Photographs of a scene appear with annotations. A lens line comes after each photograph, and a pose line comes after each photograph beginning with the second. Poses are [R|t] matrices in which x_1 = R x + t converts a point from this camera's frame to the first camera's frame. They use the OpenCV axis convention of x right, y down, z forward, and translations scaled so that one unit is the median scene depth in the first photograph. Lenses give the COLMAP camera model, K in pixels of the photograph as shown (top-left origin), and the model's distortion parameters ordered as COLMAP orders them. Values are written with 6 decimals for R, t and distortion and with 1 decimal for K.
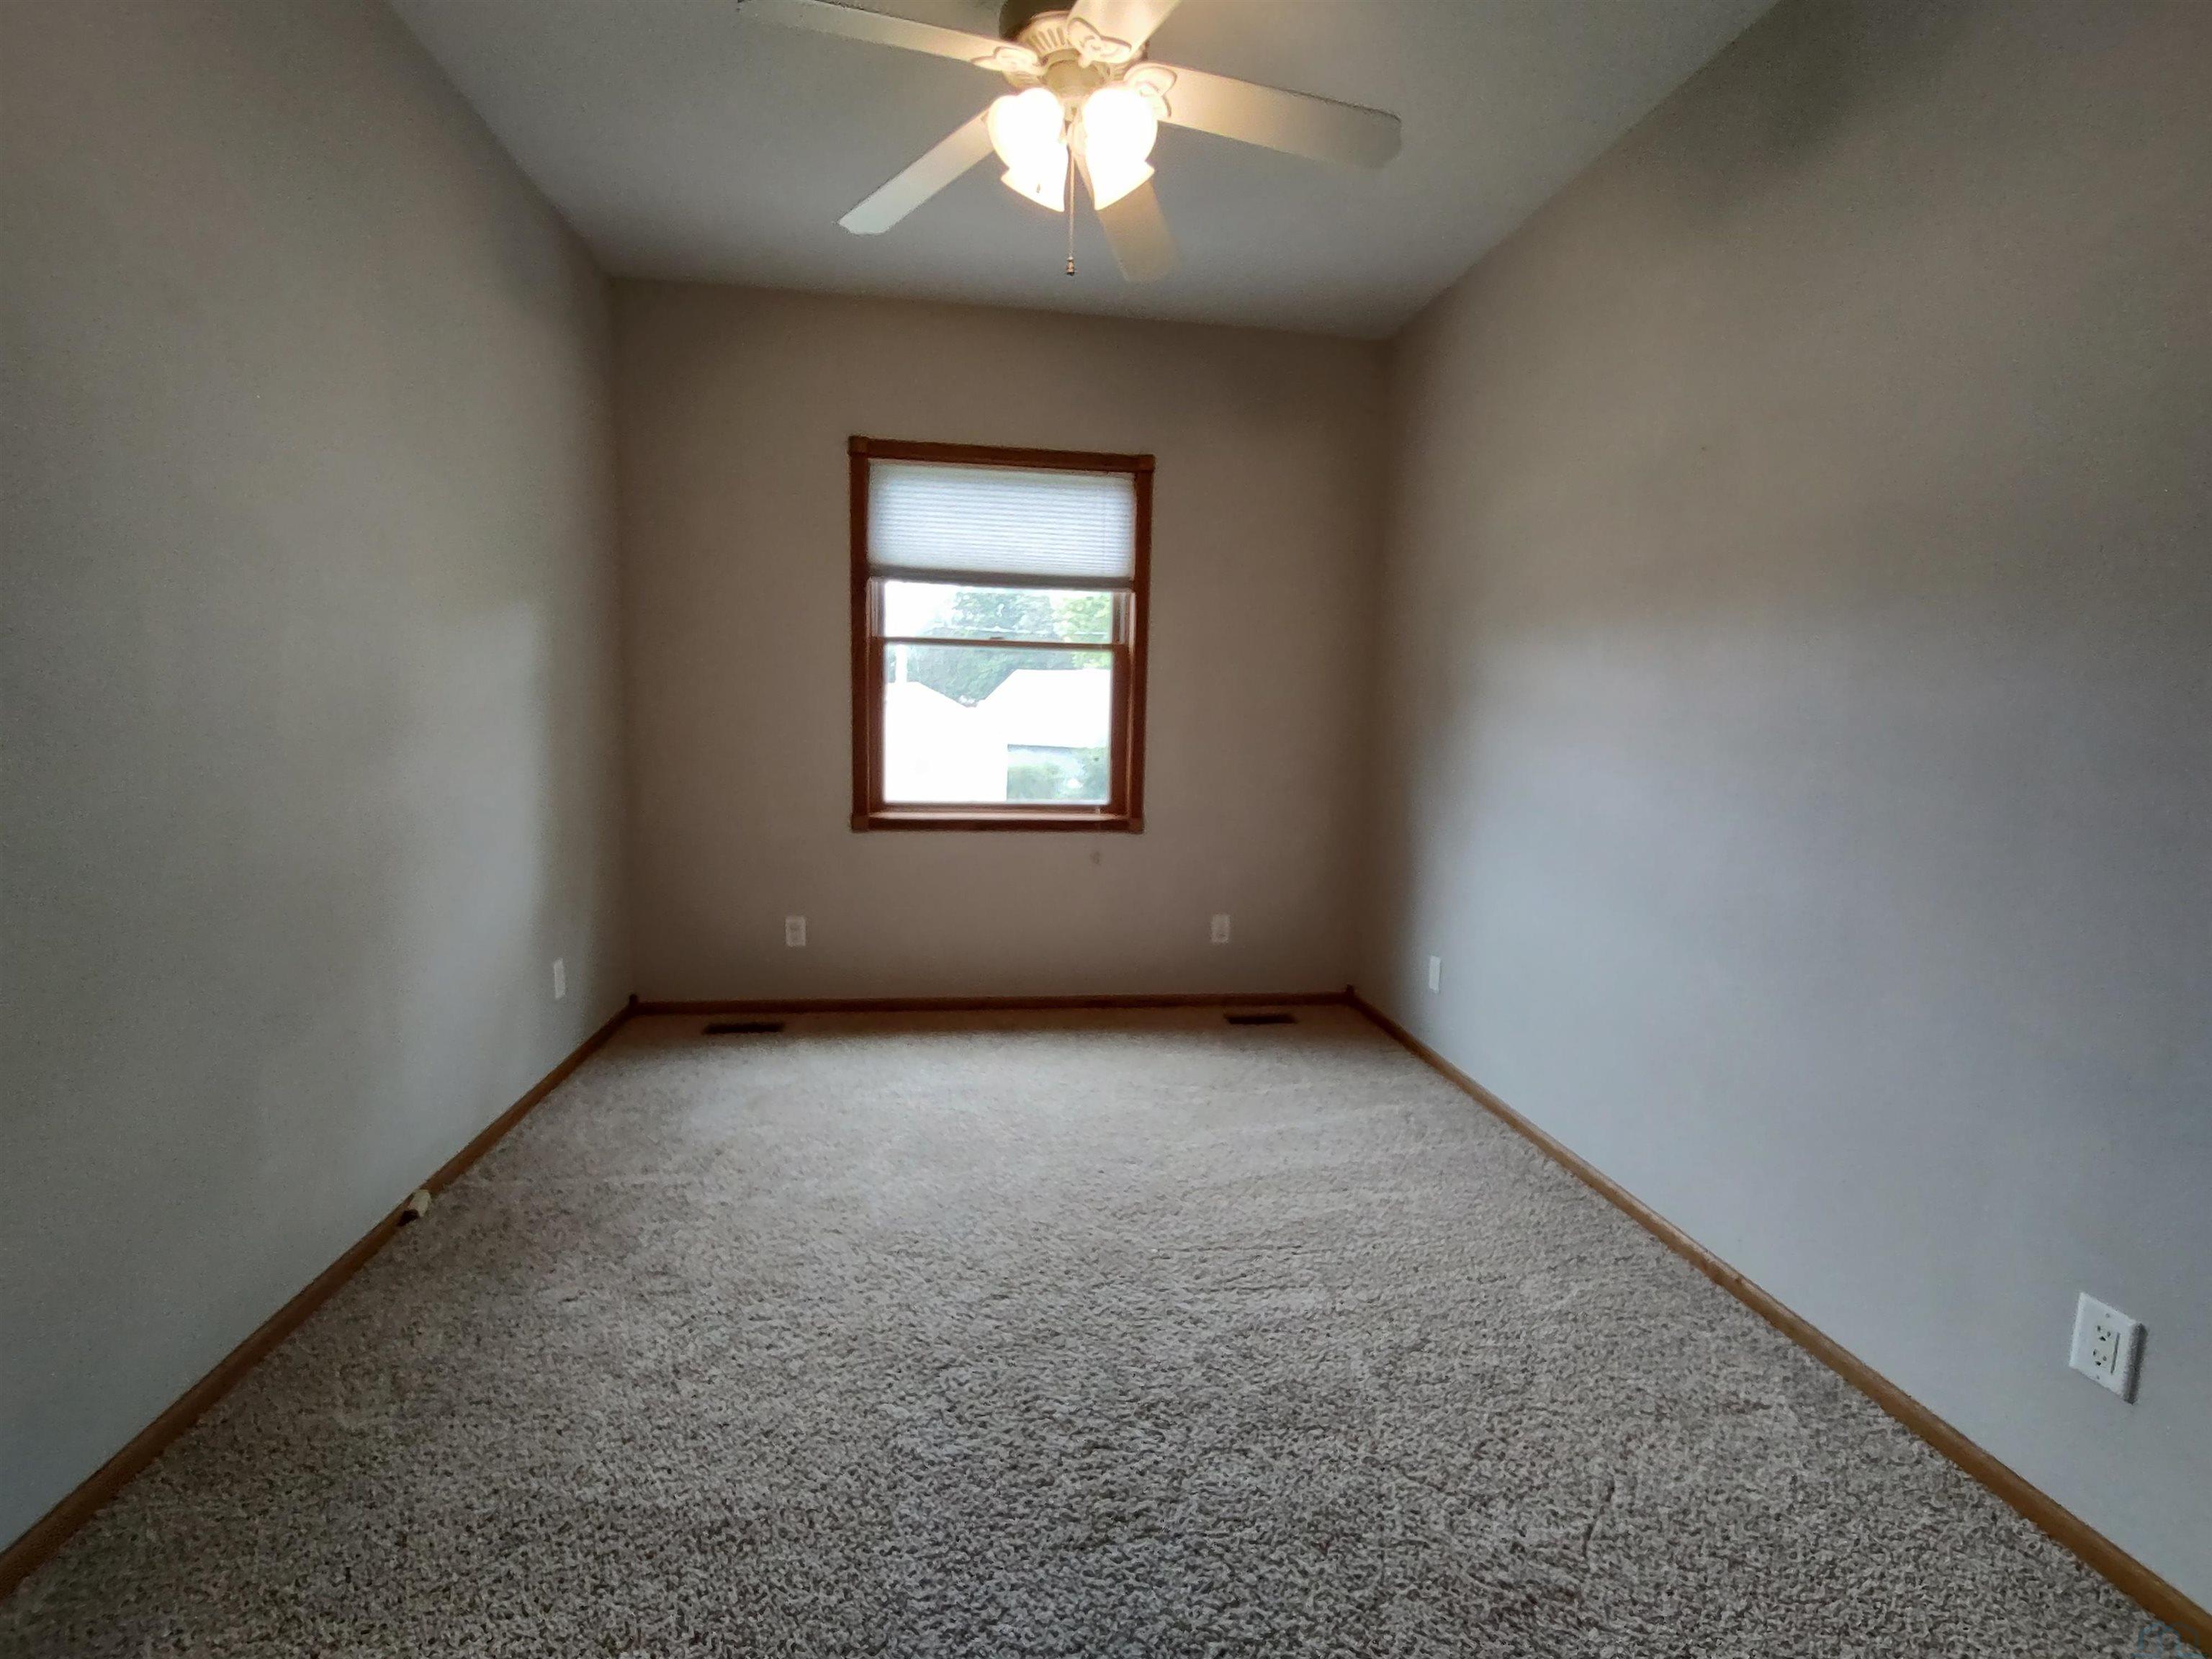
lens RADIAL K [[1008.0, 0, 1107.2], [0, 1008.0, 826.6], [0, 0, 1]] dist [0.000791, 0.000214]
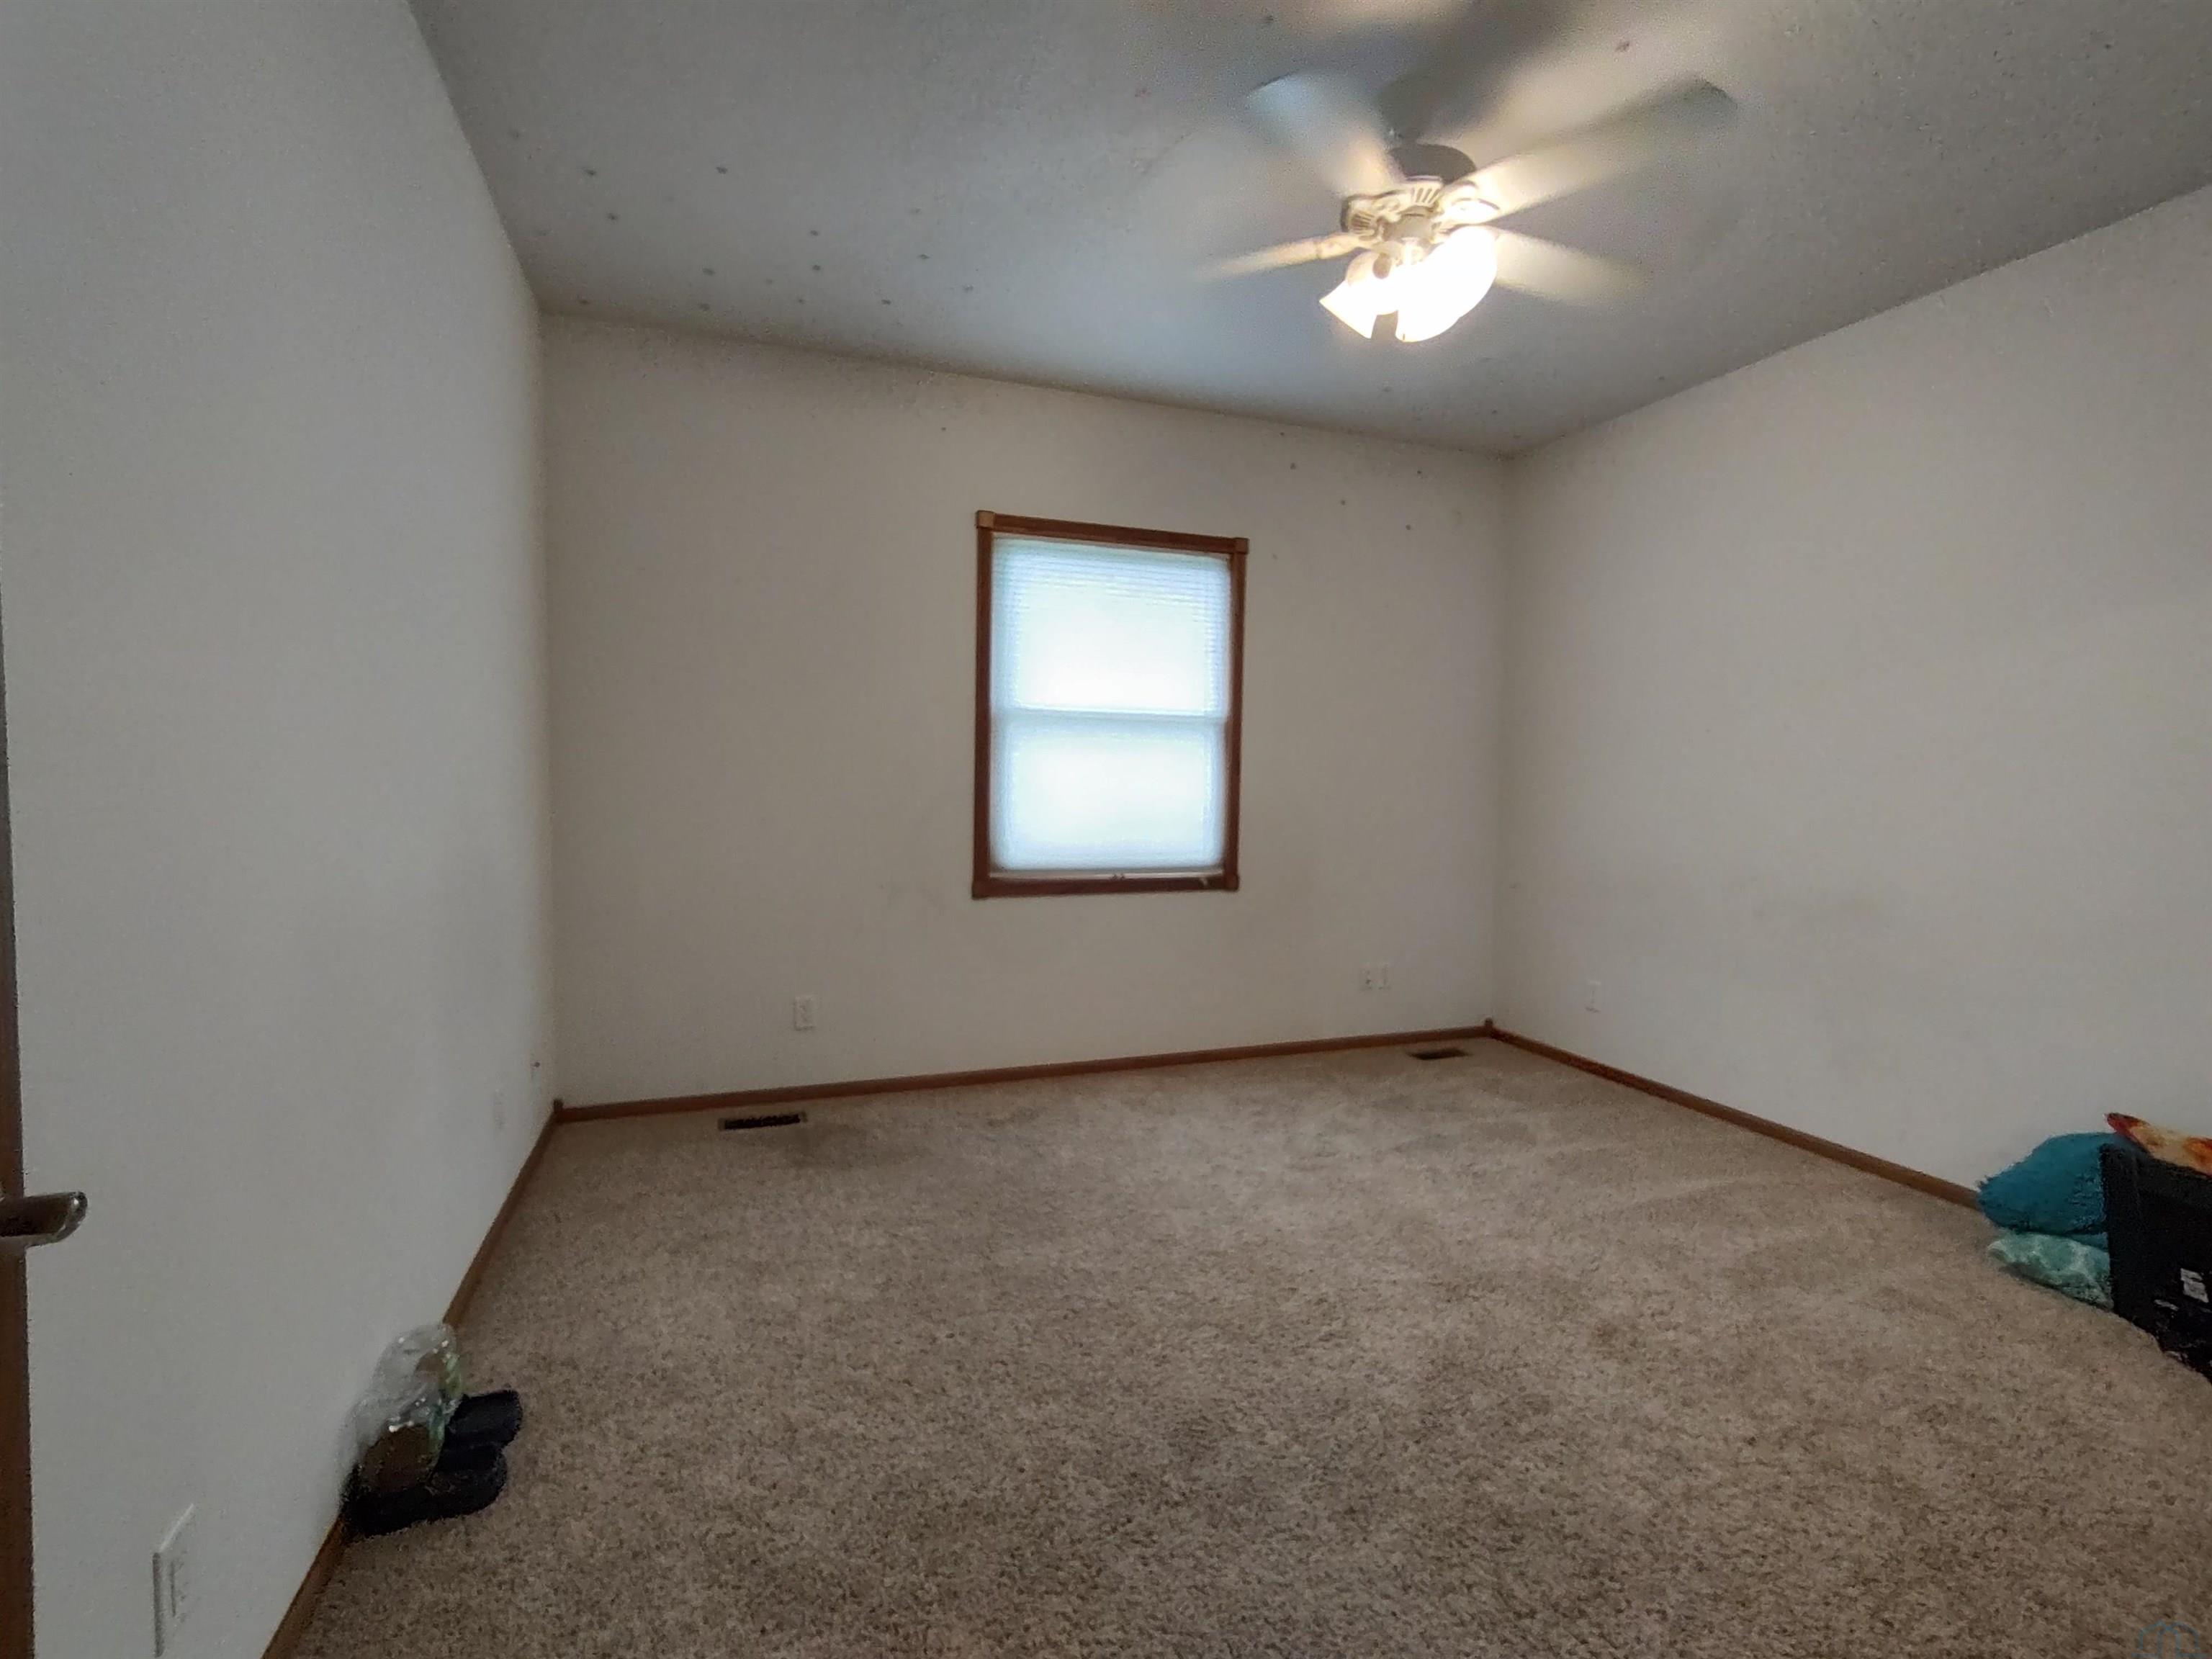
lens RADIAL K [[1008.0, 0, 1107.2], [0, 1008.0, 826.6], [0, 0, 1]] dist [0.000791, 0.000214]
pose [[0.980869, -0.028338, 0.192595, -0.323449], [0.039200, 0.997834, -0.052825, -0.009209], [-0.190681, 0.059364, 0.979855, -0.011377]]
